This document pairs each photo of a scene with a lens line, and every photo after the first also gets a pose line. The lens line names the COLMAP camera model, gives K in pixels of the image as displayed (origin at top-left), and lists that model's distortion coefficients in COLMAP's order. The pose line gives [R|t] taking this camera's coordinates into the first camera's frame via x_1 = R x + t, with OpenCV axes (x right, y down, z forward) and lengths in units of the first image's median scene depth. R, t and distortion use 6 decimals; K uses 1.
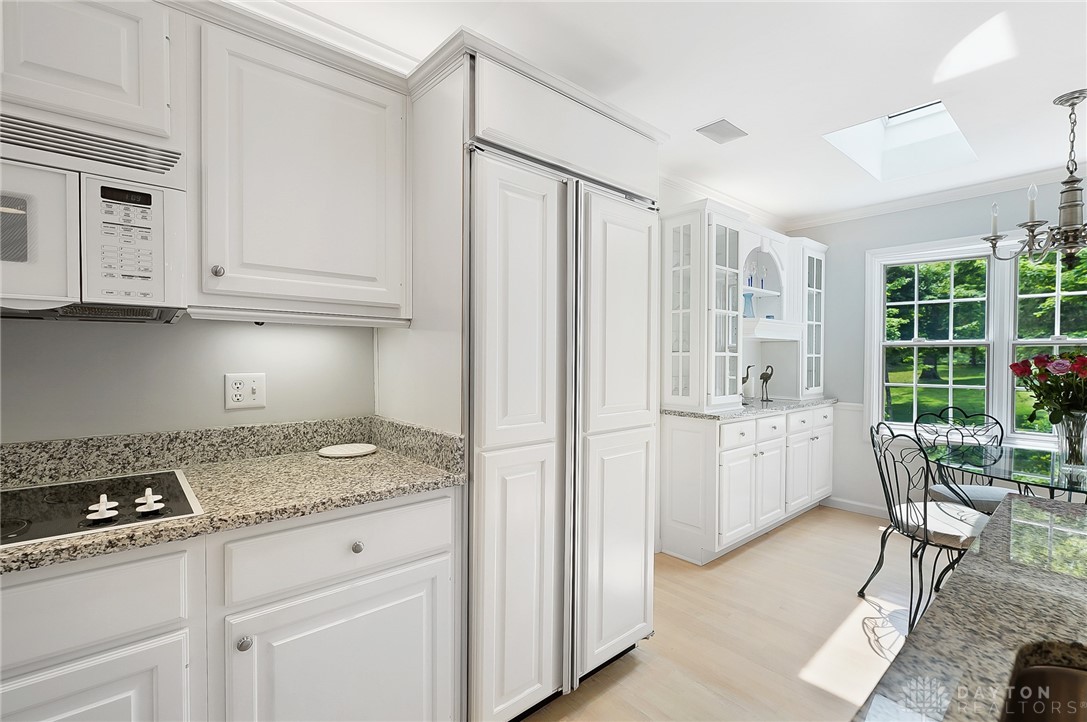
lens RADIAL K [[488.4, 0, 542.0], [0, 488.4, 359.8], [0, 0, 1]] dist [-0.002849, 0.000416]
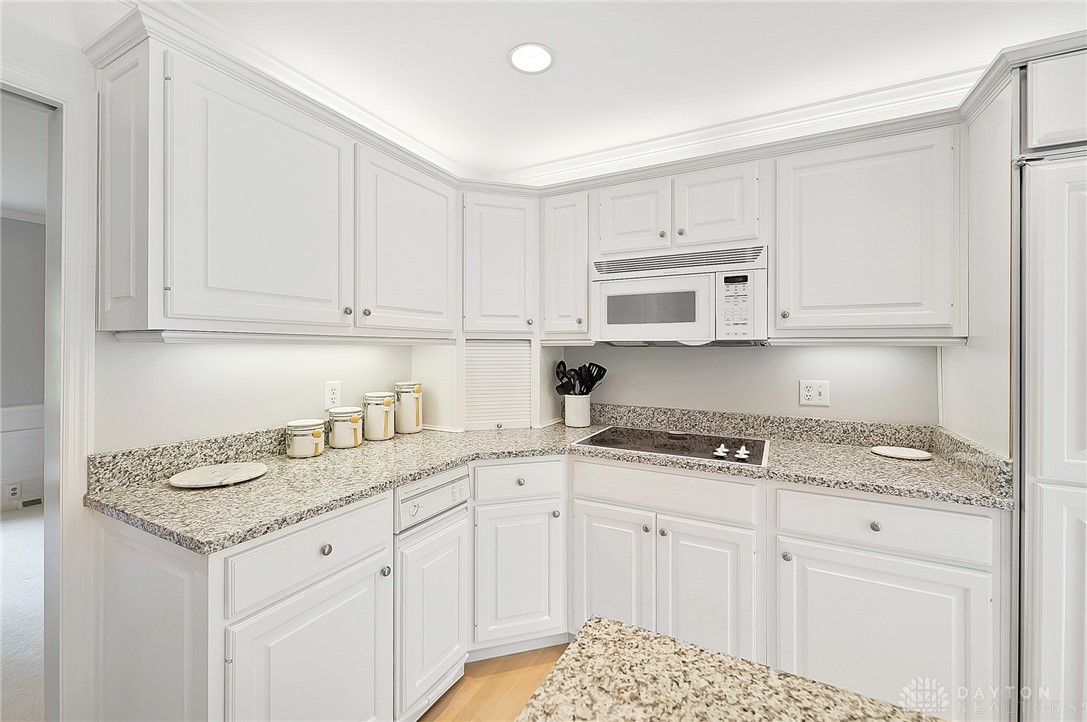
lens RADIAL K [[435.7, 0, 545.9], [0, 435.7, 352.0], [0, 0, 1]] dist [-0.002912, -0.000194]
pose [[0.358978, 0.000826, -0.933346, 0.317389], [-0.009887, 0.999947, -0.002917, -0.048791], [0.933294, 0.010275, 0.358967, -0.178352]]
